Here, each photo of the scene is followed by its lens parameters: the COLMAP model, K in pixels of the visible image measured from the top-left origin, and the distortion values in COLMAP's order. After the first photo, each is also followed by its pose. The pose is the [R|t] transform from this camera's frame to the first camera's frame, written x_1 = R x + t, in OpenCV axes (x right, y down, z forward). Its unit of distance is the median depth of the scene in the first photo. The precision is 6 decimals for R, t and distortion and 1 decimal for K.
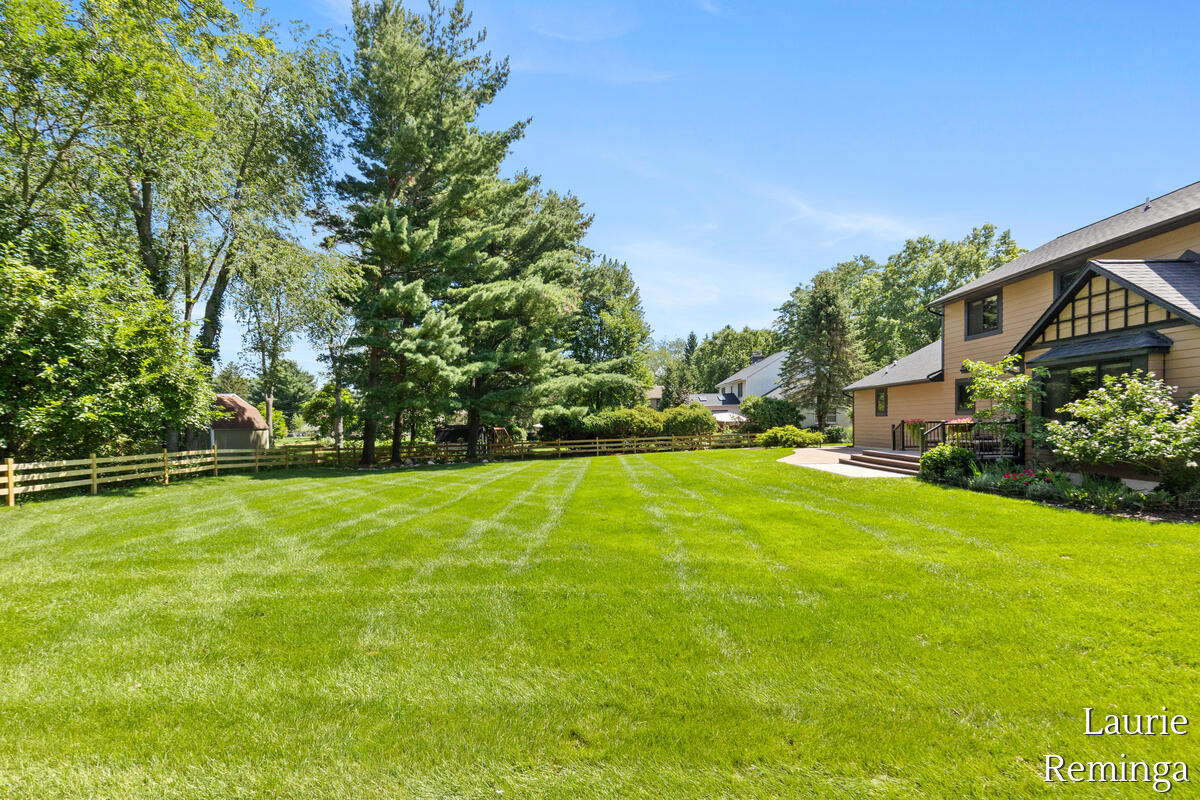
lens RADIAL K [[550.3, 0, 604.4], [0, 550.3, 410.9], [0, 0, 1]] dist [0.001618, 0.000334]
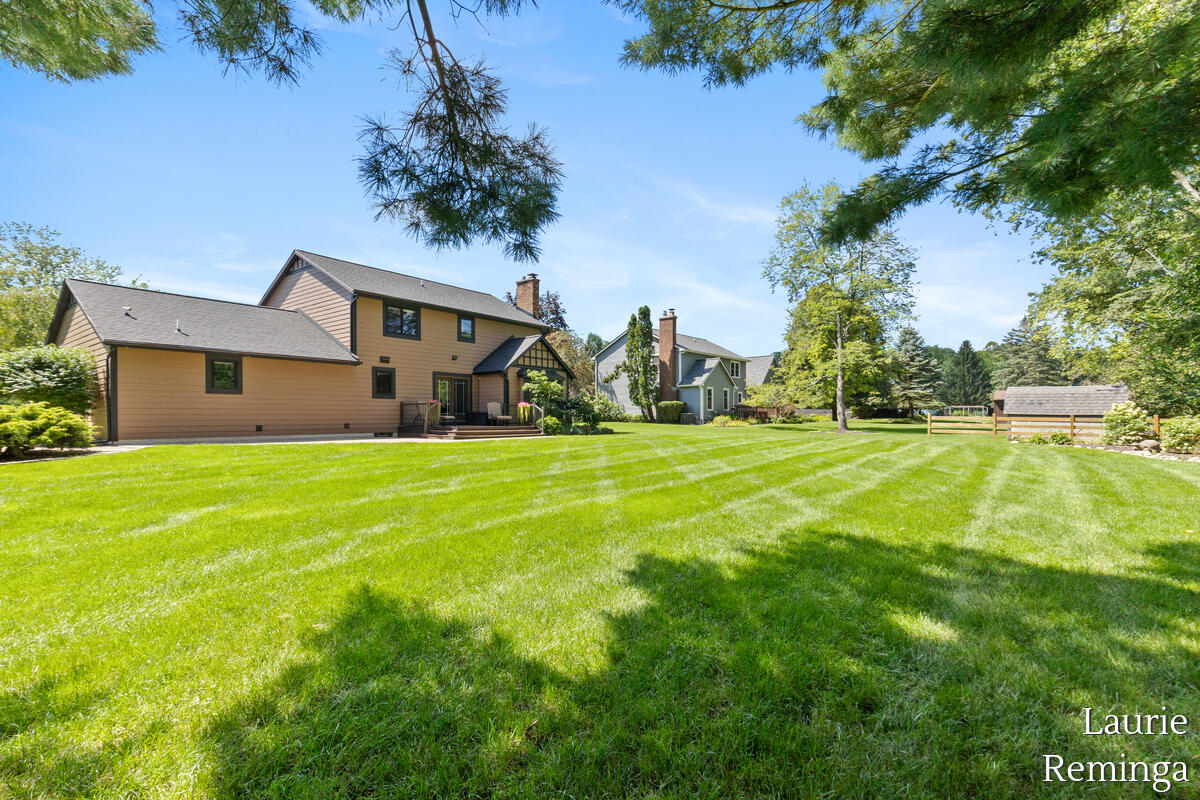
lens RADIAL K [[550.3, 0, 604.4], [0, 550.3, 410.9], [0, 0, 1]] dist [0.001618, 0.000334]
pose [[-0.794084, 0.024672, 0.607308, -0.666020], [0.004493, 0.999387, -0.034726, 0.116851], [-0.607792, -0.024847, -0.793707, 2.516796]]
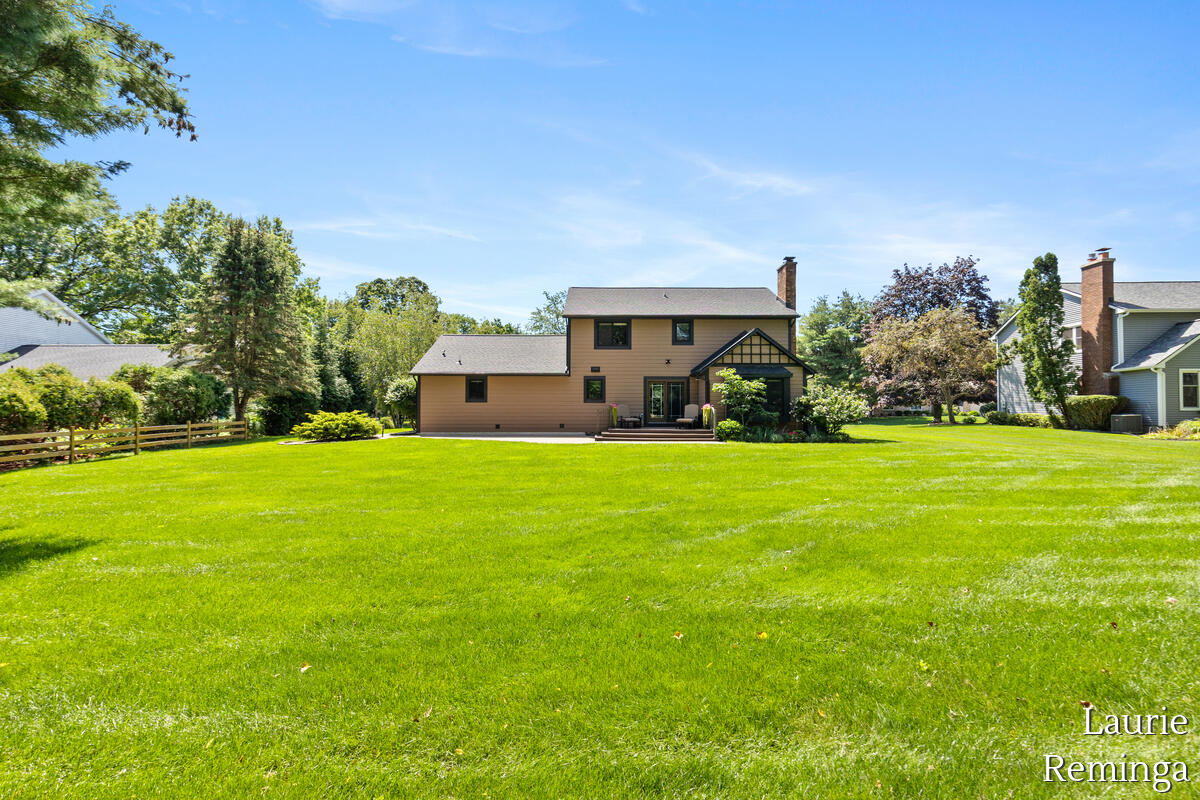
lens RADIAL K [[545.9, 0, 600.0], [0, 545.9, 400.0], [0, 0, 1]] dist [-0.000652, -0.000209]
pose [[0.012356, 0.038680, 0.999175, -1.078419], [-0.019141, 0.999078, -0.038439, 0.079398], [-0.999740, -0.018650, 0.013085, 1.476854]]
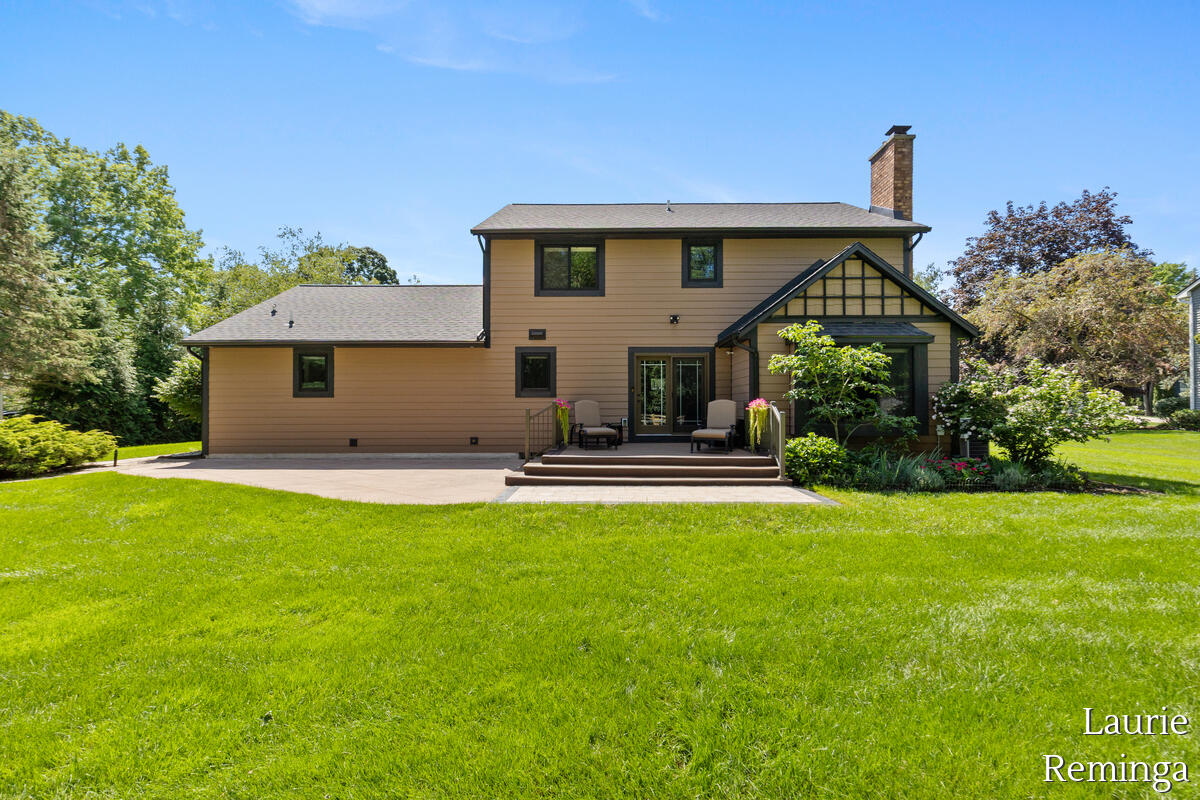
lens RADIAL K [[550.3, 0, 604.4], [0, 550.3, 410.9], [0, 0, 1]] dist [0.001618, 0.000334]
pose [[0.016486, 0.012033, 0.999792, -0.106070], [-0.016725, 0.999791, -0.011757, 0.048078], [-0.999724, -0.016528, 0.016684, 1.366582]]
